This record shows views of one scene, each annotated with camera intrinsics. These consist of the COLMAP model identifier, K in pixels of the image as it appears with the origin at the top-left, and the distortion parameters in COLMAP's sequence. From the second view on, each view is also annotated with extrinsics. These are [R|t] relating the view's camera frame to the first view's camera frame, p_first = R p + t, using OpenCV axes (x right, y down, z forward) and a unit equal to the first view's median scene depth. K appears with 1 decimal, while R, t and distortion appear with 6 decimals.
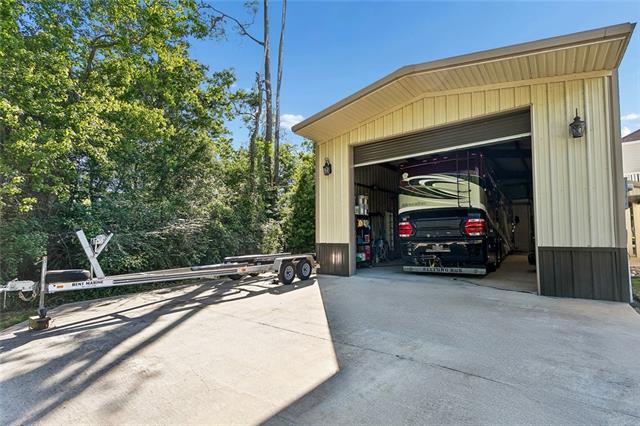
lens RADIAL K [[301.0, 0, 318.9], [0, 301.0, 222.7], [0, 0, 1]] dist [0.000373, -0.000141]
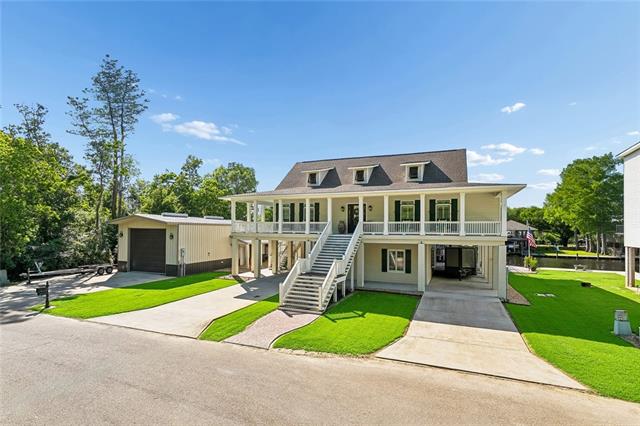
lens RADIAL K [[319.5, 0, 318.3], [0, 319.5, 225.7], [0, 0, 1]] dist [-0.001043, -0.000316]
pose [[0.954776, 0.036404, 0.295090, 1.135966], [-0.043568, 0.998893, 0.017736, -0.504396], [-0.294118, -0.029790, 0.955305, -3.057158]]
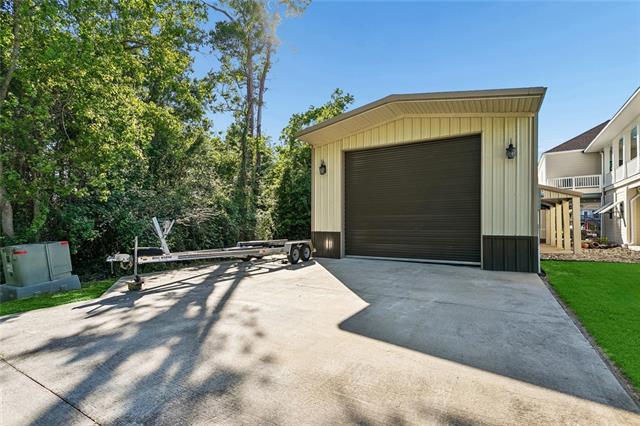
lens RADIAL K [[306.7, 0, 319.8], [0, 306.7, 221.4], [0, 0, 1]] dist [-0.000362, -0.000002]
pose [[0.990830, 0.019827, 0.133648, -0.188102], [-0.023260, 0.999437, 0.024170, -0.002066], [-0.133094, -0.027057, 0.990734, -0.273158]]
